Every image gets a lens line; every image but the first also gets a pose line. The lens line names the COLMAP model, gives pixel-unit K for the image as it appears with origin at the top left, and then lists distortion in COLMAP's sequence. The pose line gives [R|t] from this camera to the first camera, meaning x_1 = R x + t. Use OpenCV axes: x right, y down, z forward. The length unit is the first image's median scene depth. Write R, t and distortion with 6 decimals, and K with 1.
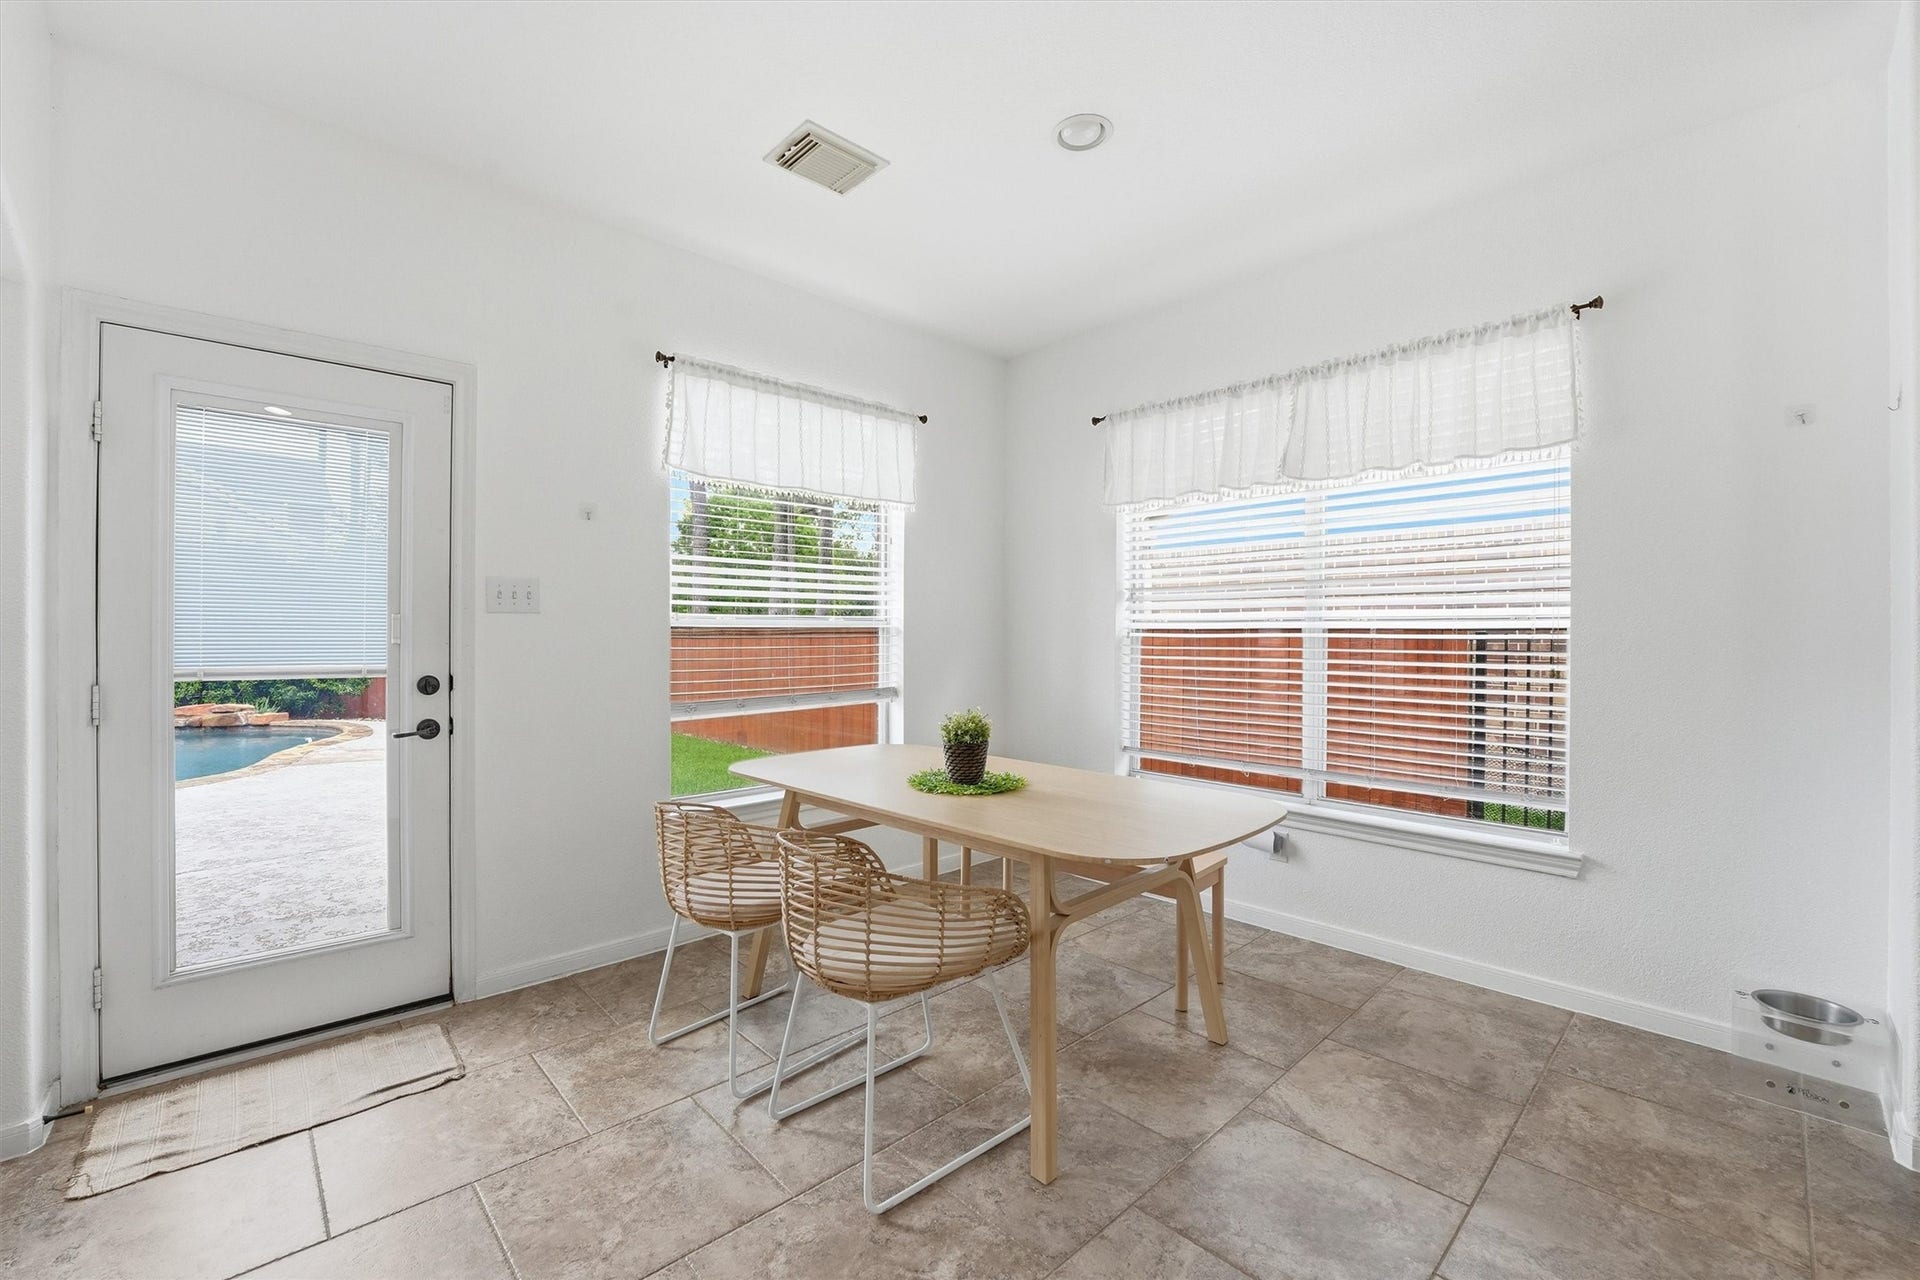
lens RADIAL K [[789.5, 0, 956.4], [0, 789.5, 633.1], [0, 0, 1]] dist [-0.023854, 0.001753]
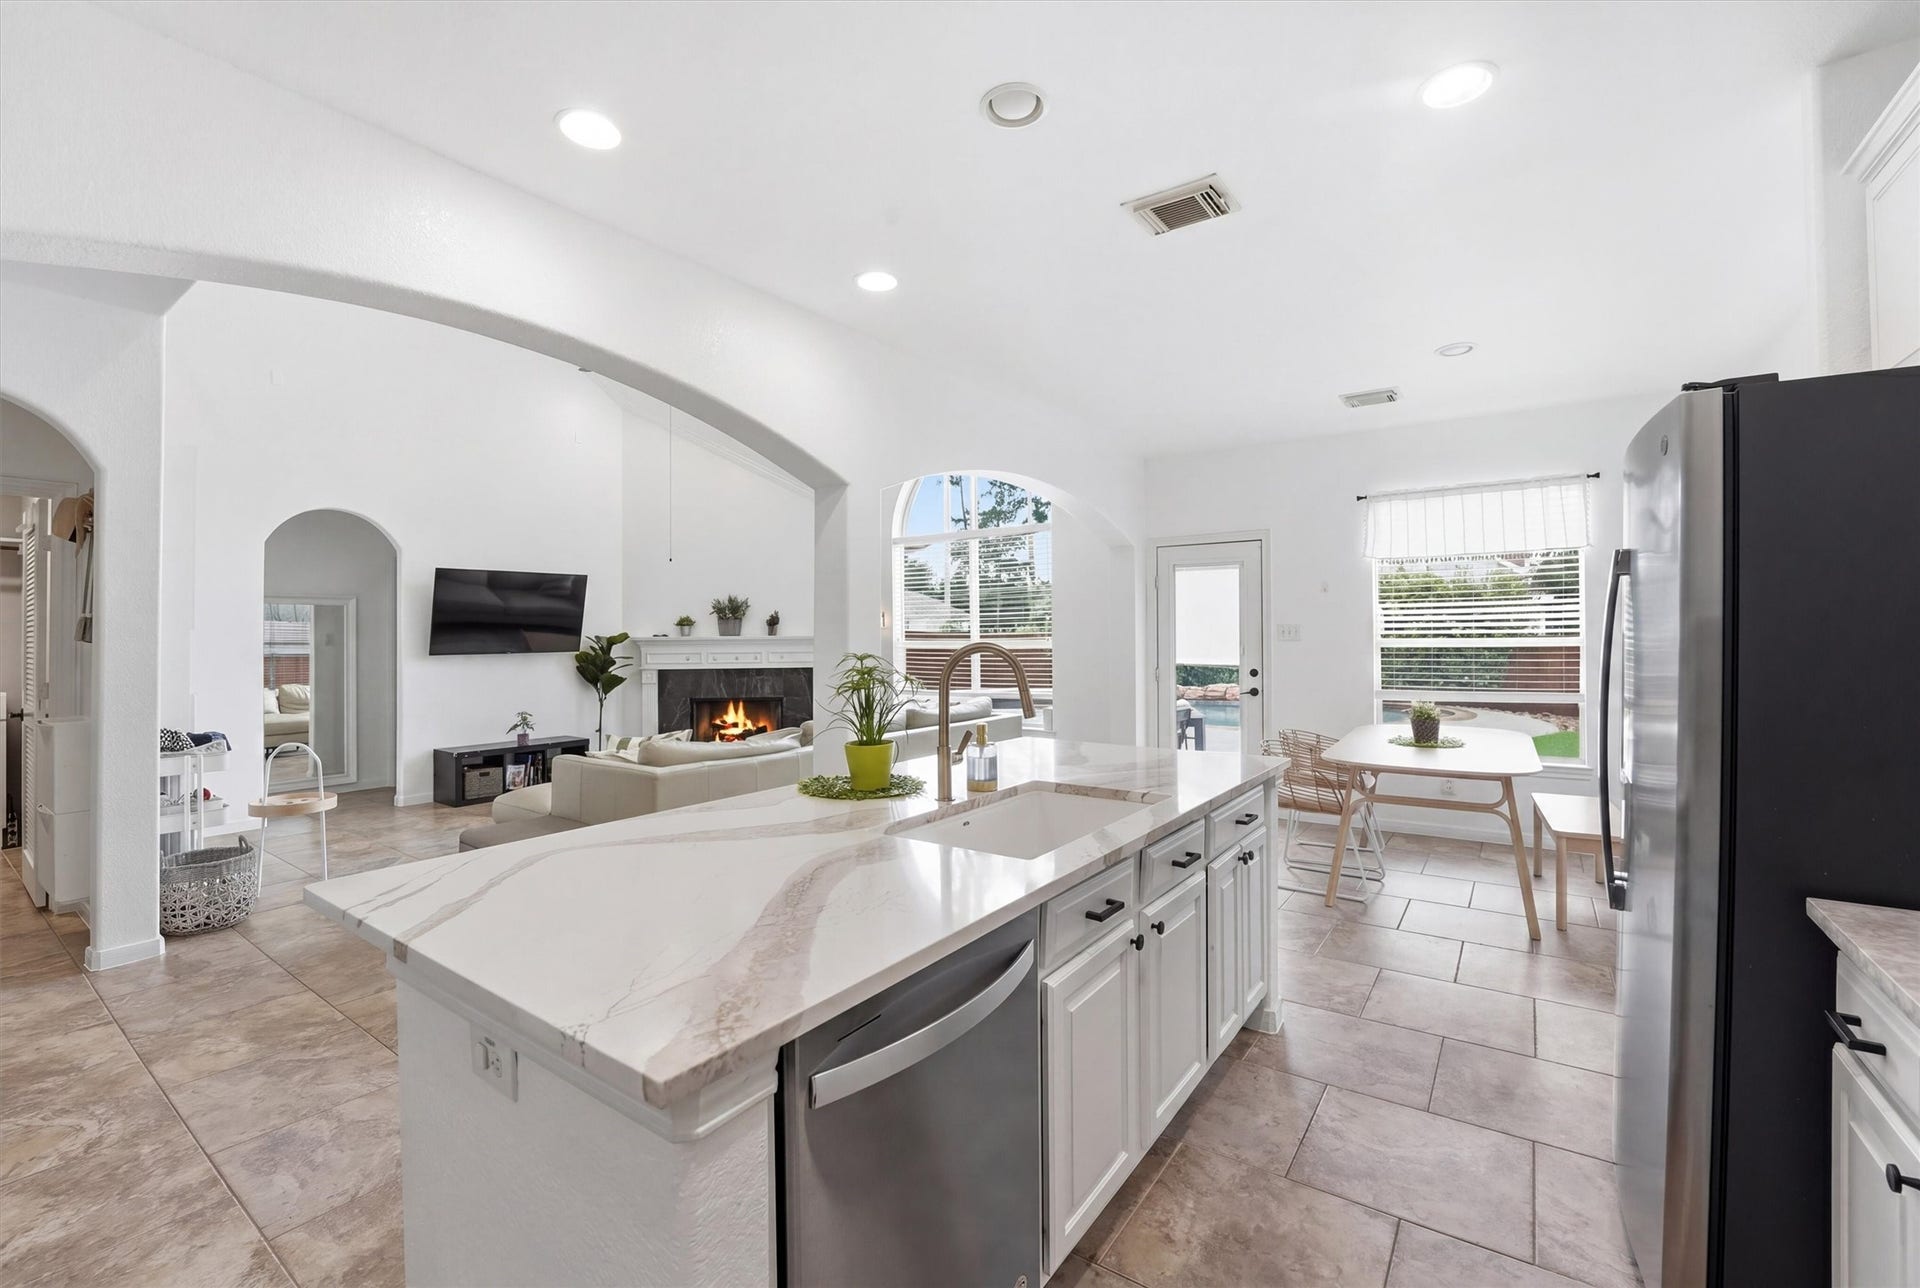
lens RADIAL K [[789.5, 0, 962.8], [0, 789.5, 637.2], [0, 0, 1]] dist [-0.023854, 0.001753]
pose [[0.203051, -0.003483, -0.979162, 1.135846], [0.005566, 0.999982, -0.002403, -0.029818], [0.979152, -0.004962, 0.203067, -0.248223]]
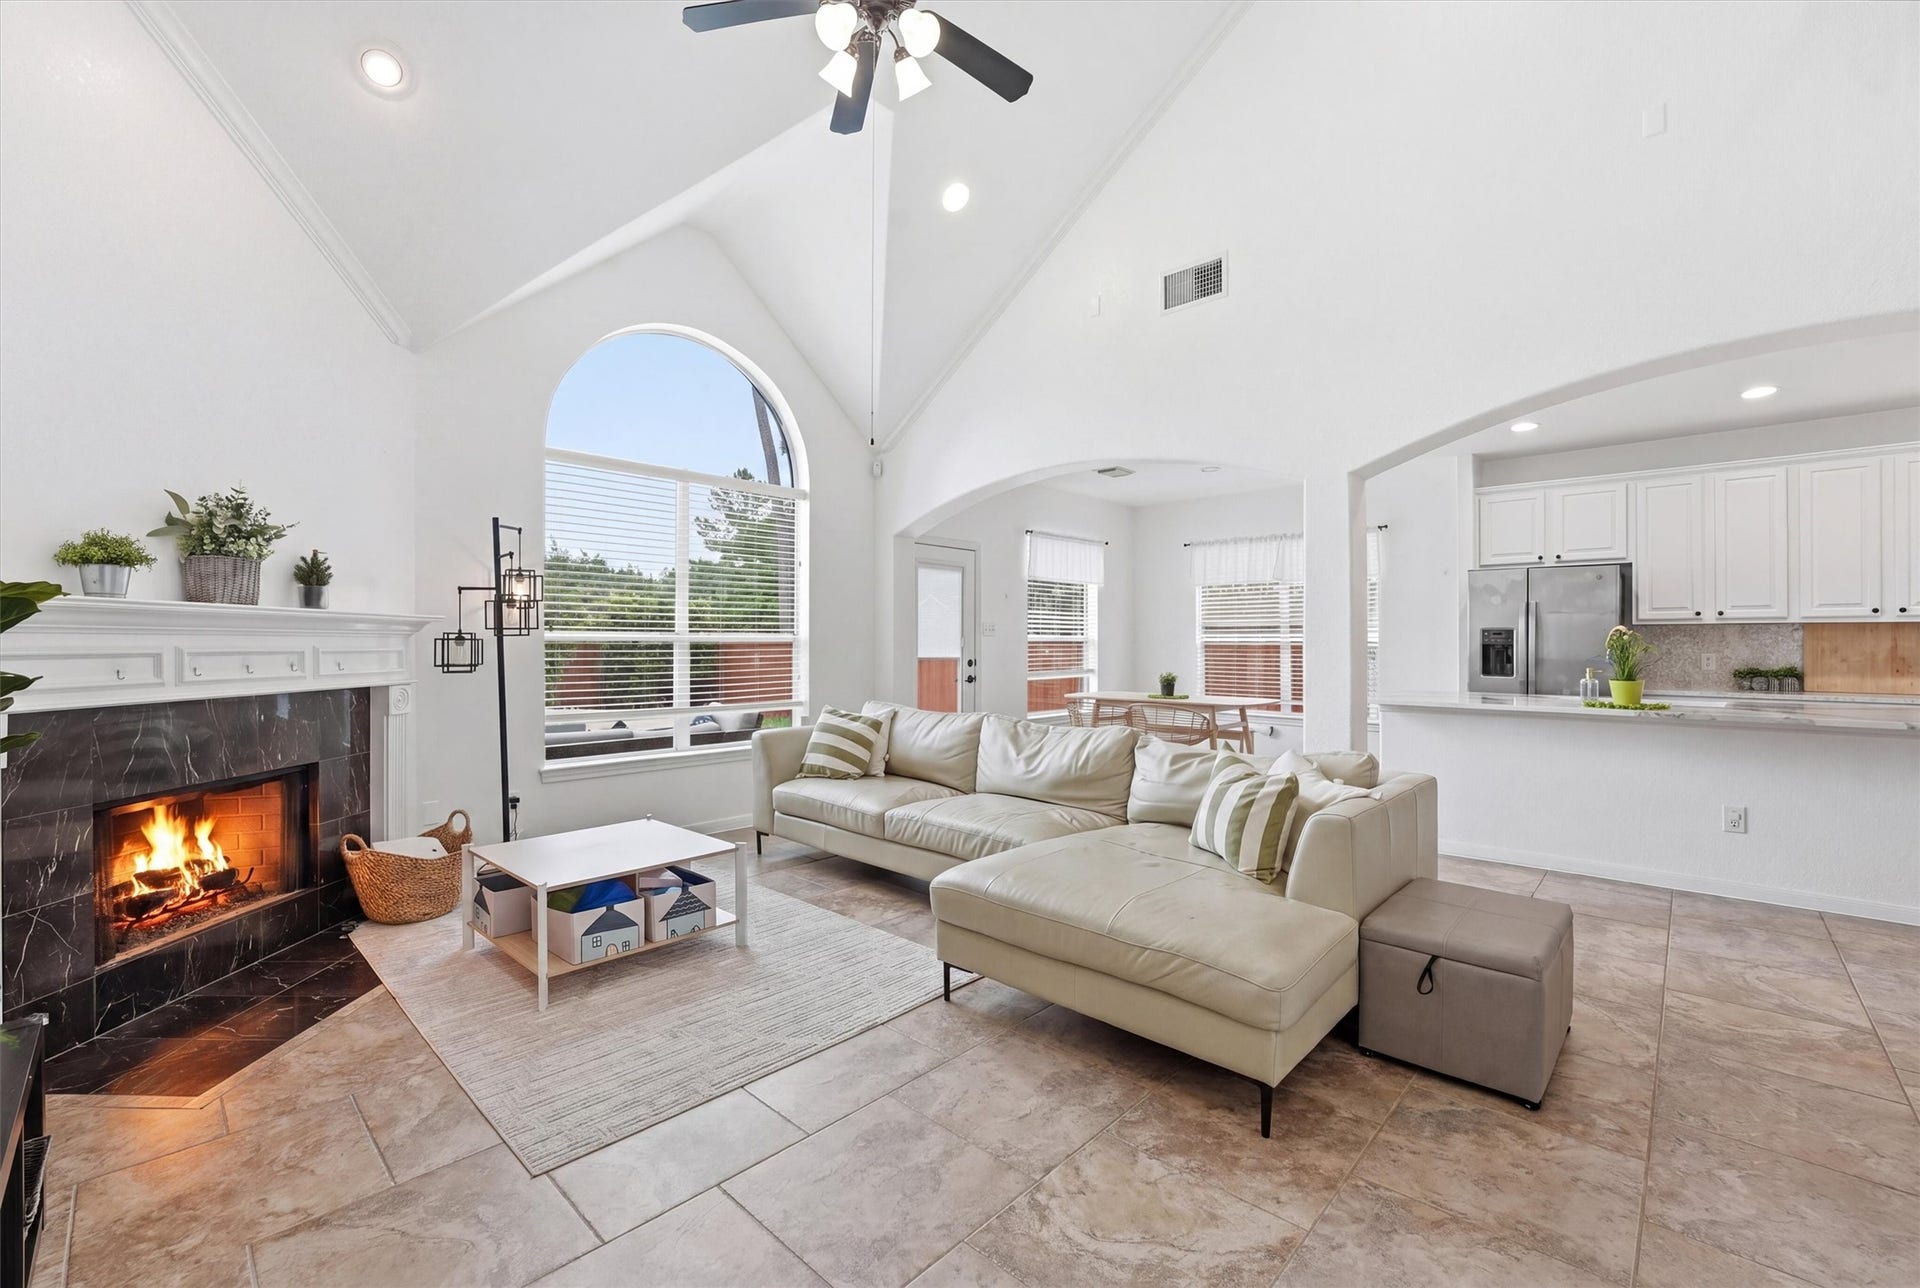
lens RADIAL K [[789.5, 0, 956.8], [0, 789.5, 640.2], [0, 0, 1]] dist [-0.023854, 0.001753]
pose [[0.998135, 0.000376, 0.061037, -0.709205], [-0.000241, 0.999998, -0.002209, -0.004538], [-0.061038, 0.002190, 0.998133, -1.365483]]
